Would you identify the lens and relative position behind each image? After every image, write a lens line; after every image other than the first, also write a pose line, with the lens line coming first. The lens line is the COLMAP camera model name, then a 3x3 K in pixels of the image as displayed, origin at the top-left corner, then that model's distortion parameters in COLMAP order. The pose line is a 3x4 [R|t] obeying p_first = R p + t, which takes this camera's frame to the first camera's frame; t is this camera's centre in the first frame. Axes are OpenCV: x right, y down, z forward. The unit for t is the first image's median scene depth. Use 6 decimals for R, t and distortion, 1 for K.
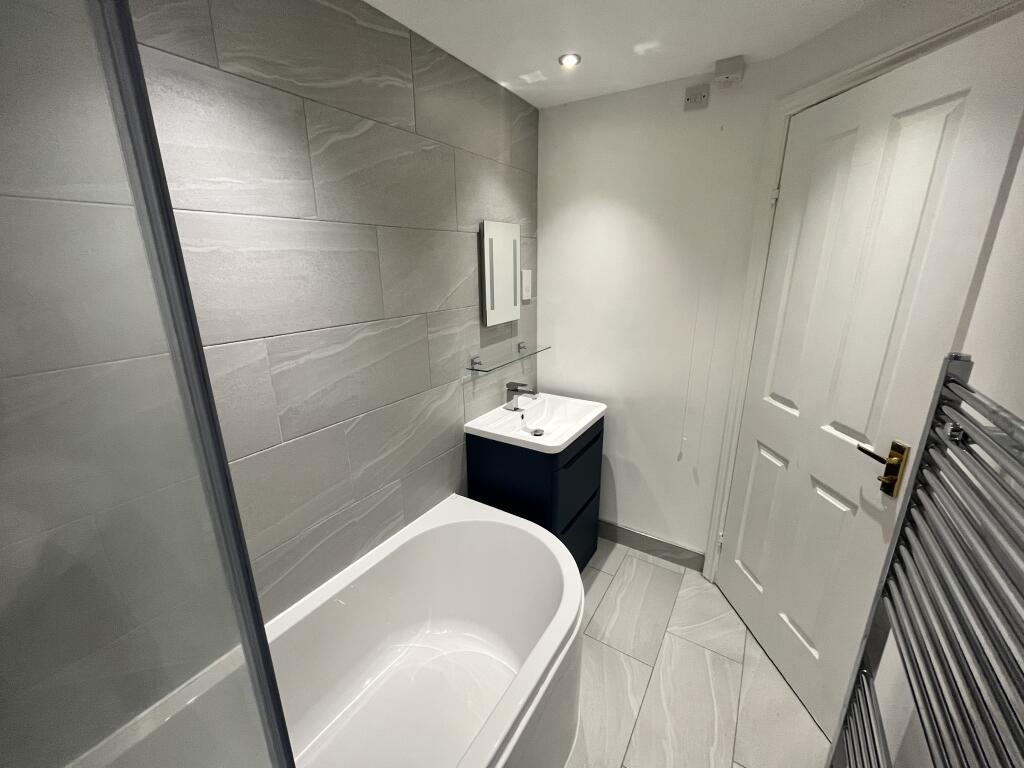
lens RADIAL K [[418.9, 0, 511.3], [0, 418.9, 384.4], [0, 0, 1]] dist [-0.000906, -0.000043]
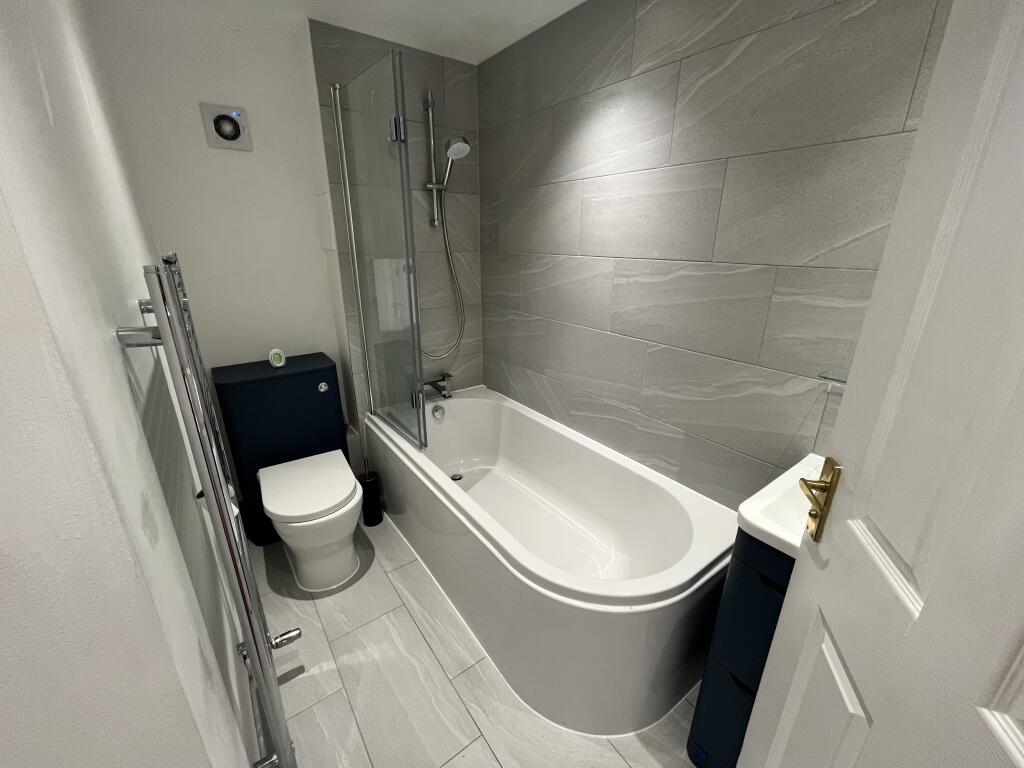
lens RADIAL K [[414.4, 0, 512.0], [0, 414.4, 384.0], [0, 0, 1]] dist [-0.005637, -0.000168]
pose [[-0.365742, 0.312217, -0.876786, 0.719352], [-0.264950, 0.868150, 0.419663, -0.175768], [0.892207, 0.385793, -0.234797, 0.859094]]
